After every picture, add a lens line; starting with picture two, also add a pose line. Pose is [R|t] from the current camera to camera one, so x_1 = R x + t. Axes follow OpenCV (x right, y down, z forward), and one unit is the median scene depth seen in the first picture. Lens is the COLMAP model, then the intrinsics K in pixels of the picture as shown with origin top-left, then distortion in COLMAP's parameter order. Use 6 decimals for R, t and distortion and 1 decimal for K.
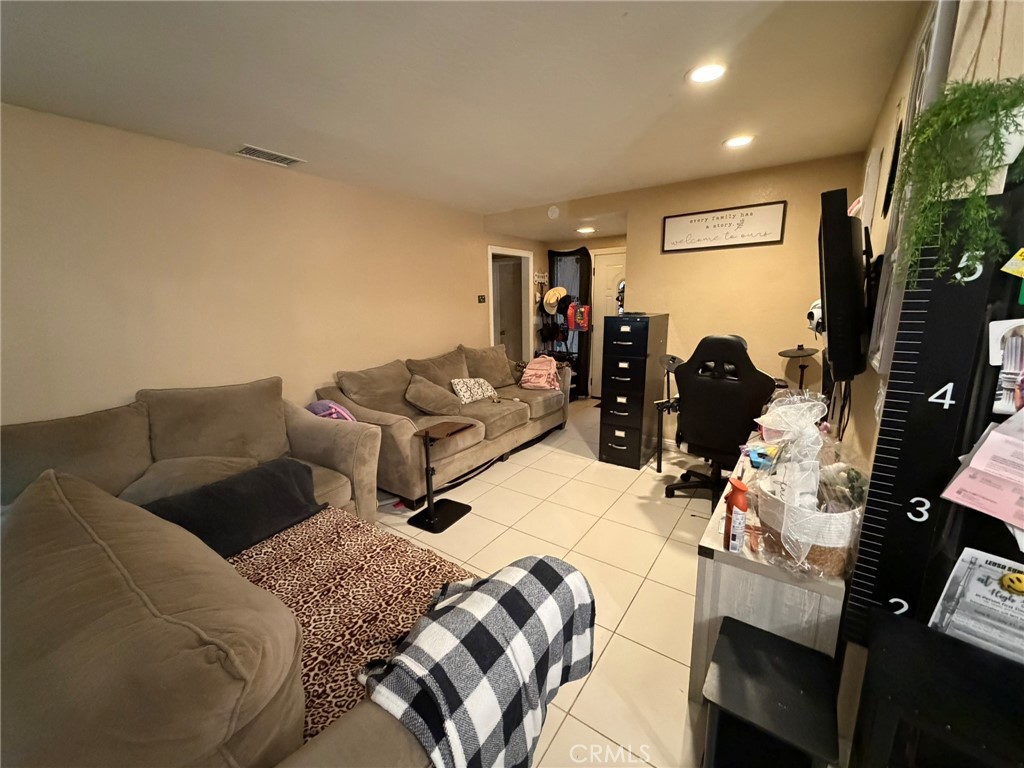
lens RADIAL K [[407.4, 0, 508.2], [0, 407.4, 385.2], [0, 0, 1]] dist [-0.000456, -0.000001]
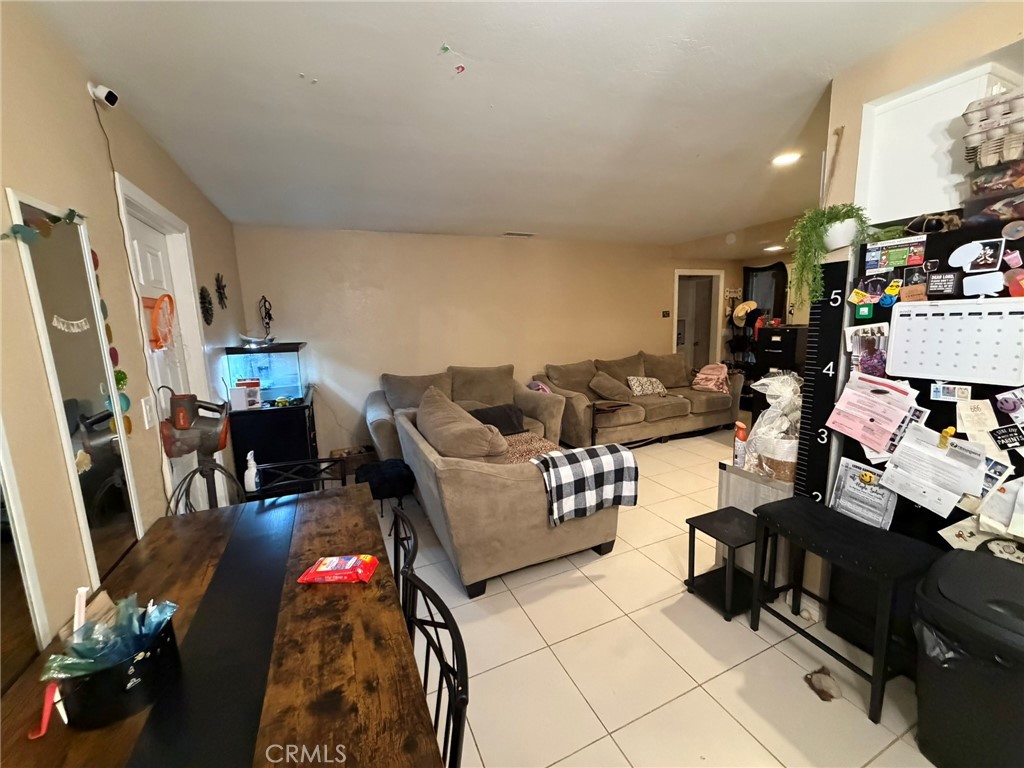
lens RADIAL K [[407.4, 0, 509.0], [0, 407.4, 384.4], [0, 0, 1]] dist [-0.000456, -0.000001]
pose [[0.861333, 0.068065, -0.503461, 0.242945], [-0.085563, 0.996264, -0.011693, 0.074766], [0.500784, 0.053149, 0.863939, -0.400220]]
